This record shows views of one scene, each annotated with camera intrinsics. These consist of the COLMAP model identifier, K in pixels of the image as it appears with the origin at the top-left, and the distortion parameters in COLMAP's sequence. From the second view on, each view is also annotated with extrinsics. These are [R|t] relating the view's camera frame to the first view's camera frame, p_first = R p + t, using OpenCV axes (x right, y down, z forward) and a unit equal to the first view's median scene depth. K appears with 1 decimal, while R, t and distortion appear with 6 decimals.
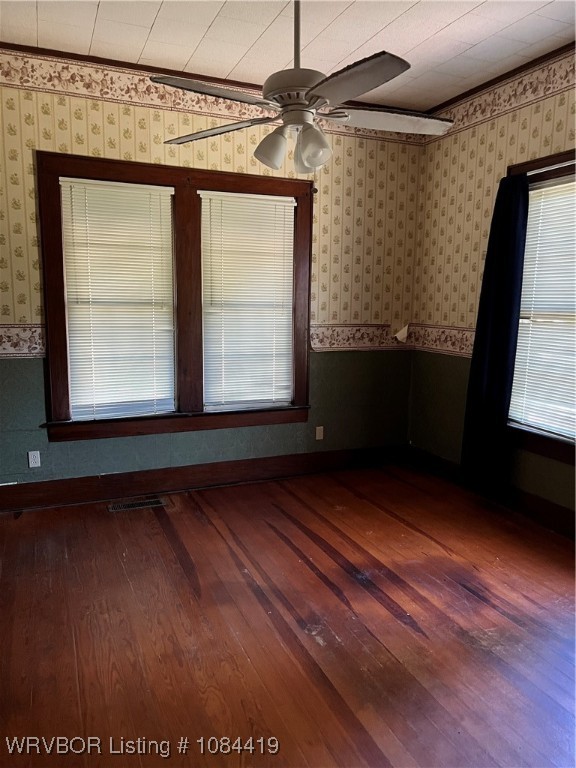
lens RADIAL K [[566.6, 0, 297.5], [0, 566.6, 386.3], [0, 0, 1]] dist [0.000461, -0.043113]
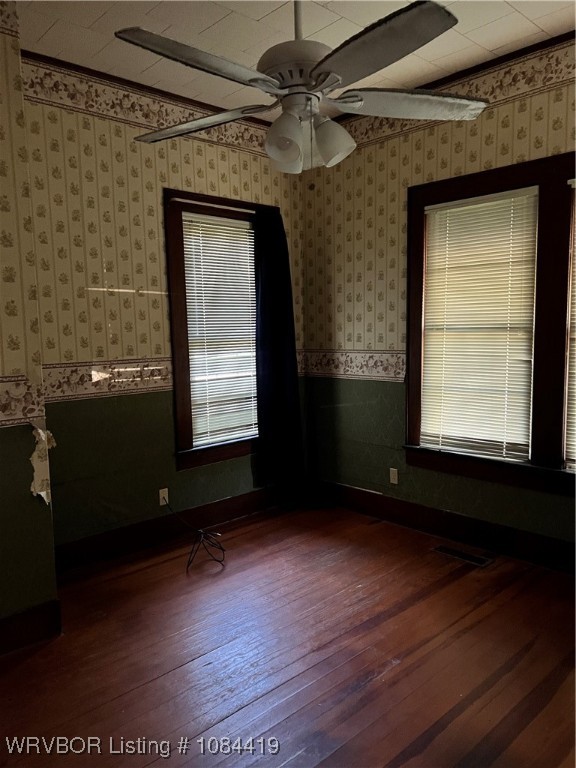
lens RADIAL K [[564.9, 0, 295.6], [0, 564.9, 385.7], [0, 0, 1]] dist [0.002281, -0.047739]
pose [[0.323133, 0.065174, -0.944107, 0.466988], [-0.122161, 0.992152, 0.026679, -0.047406], [0.938436, 0.106712, 0.328558, 0.462070]]
